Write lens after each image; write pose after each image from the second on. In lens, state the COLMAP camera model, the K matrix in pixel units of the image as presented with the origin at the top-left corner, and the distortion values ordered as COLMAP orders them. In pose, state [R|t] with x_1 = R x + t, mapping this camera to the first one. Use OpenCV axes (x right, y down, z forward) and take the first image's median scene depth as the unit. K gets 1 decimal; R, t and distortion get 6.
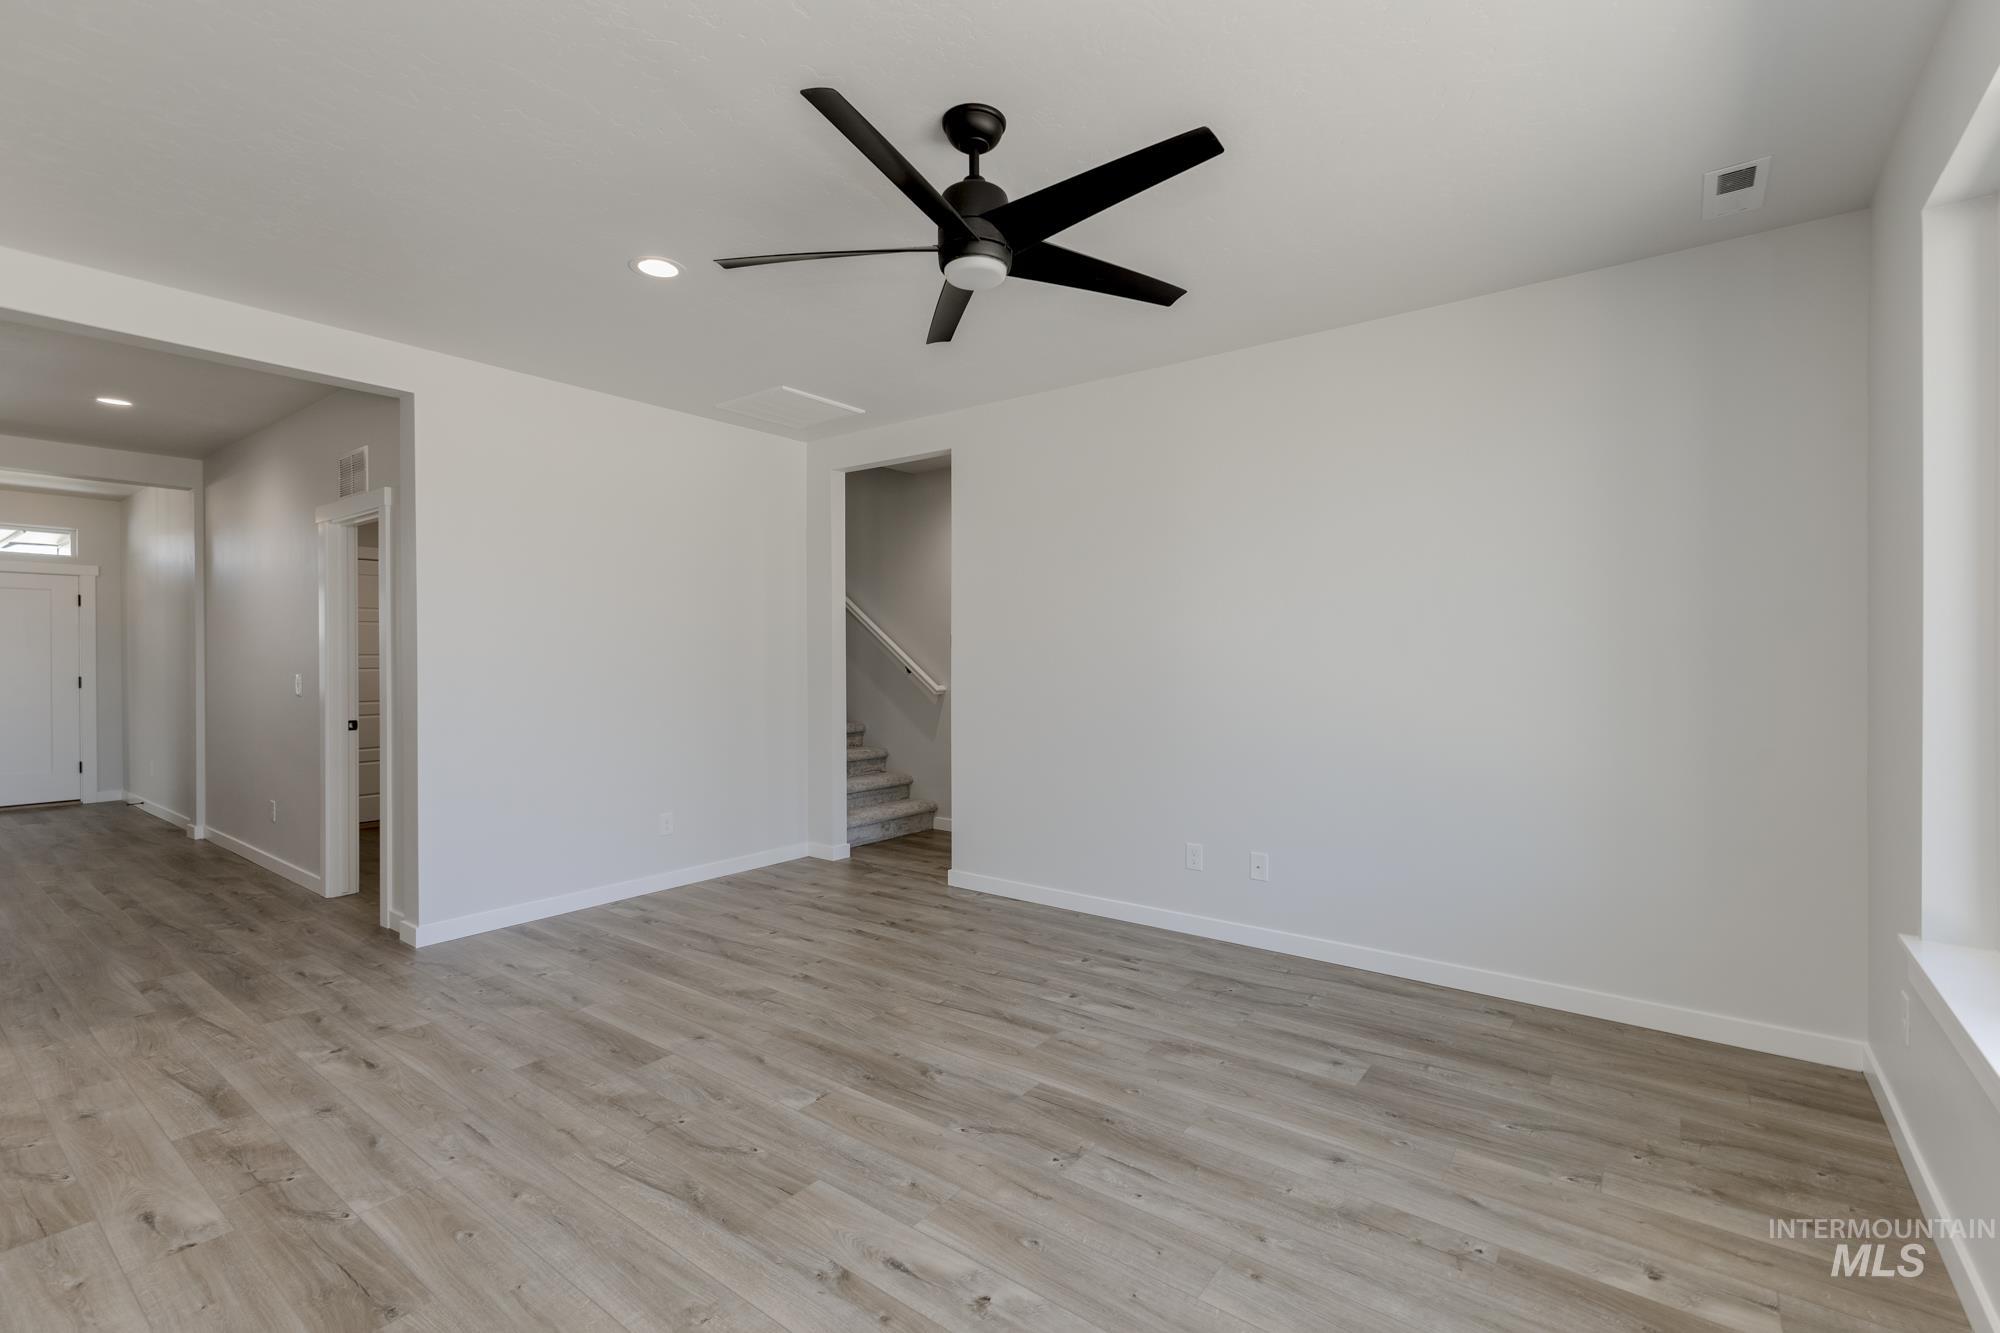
lens RADIAL K [[901.9, 0, 997.0], [0, 901.9, 663.1], [0, 0, 1]] dist [0.004185, 0.000659]
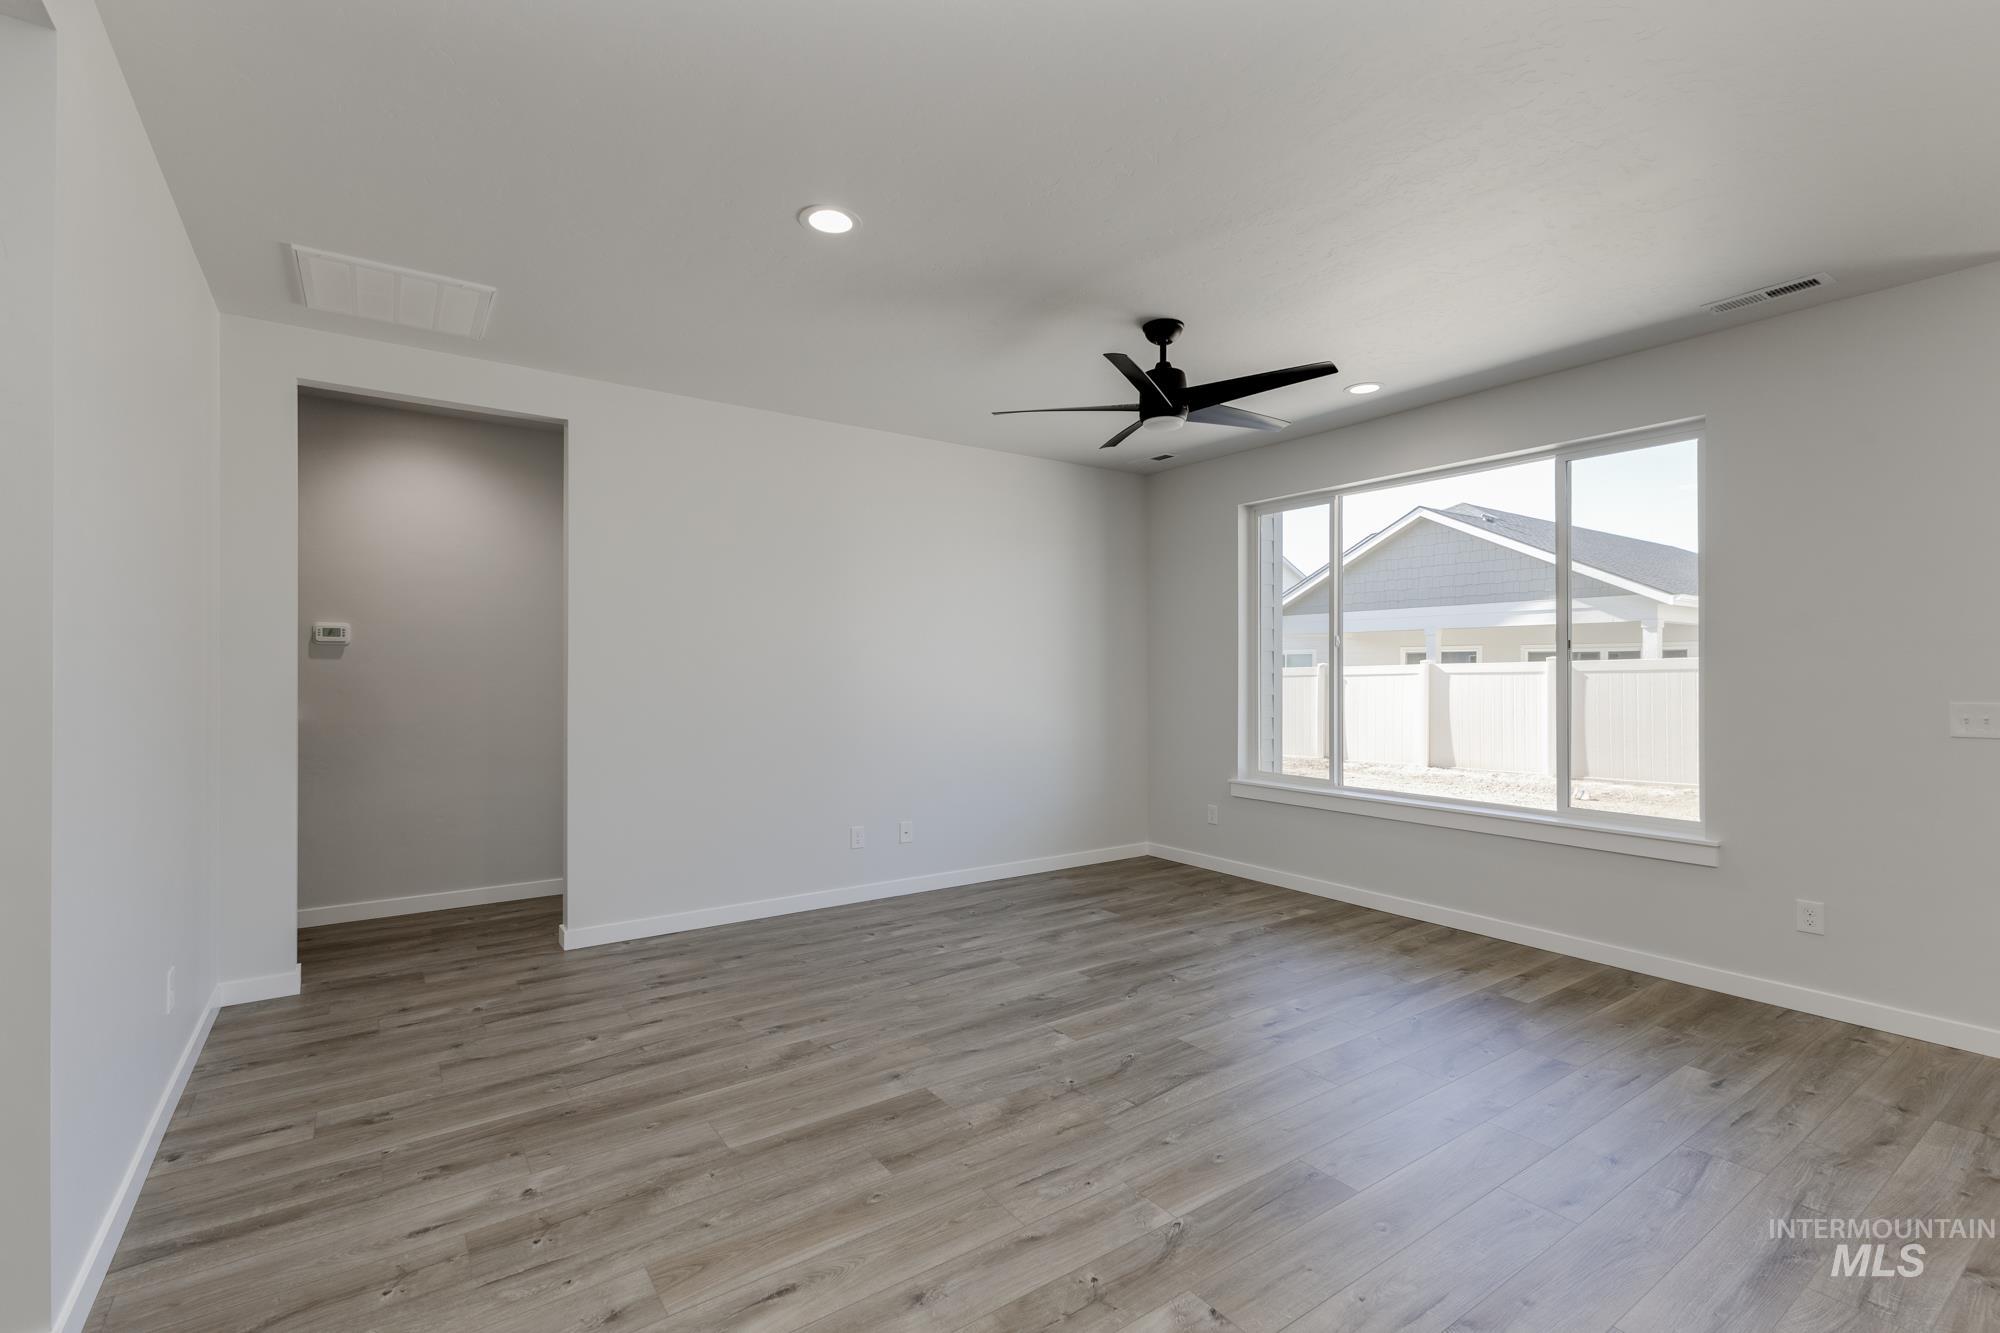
lens RADIAL K [[901.9, 0, 997.5], [0, 901.9, 666.5], [0, 0, 1]] dist [0.004185, 0.000659]
pose [[0.298509, 0.004686, 0.954395, -1.157724], [0.007208, 0.999948, -0.007164, -0.011890], [-0.954380, 0.009017, 0.298460, 0.579539]]
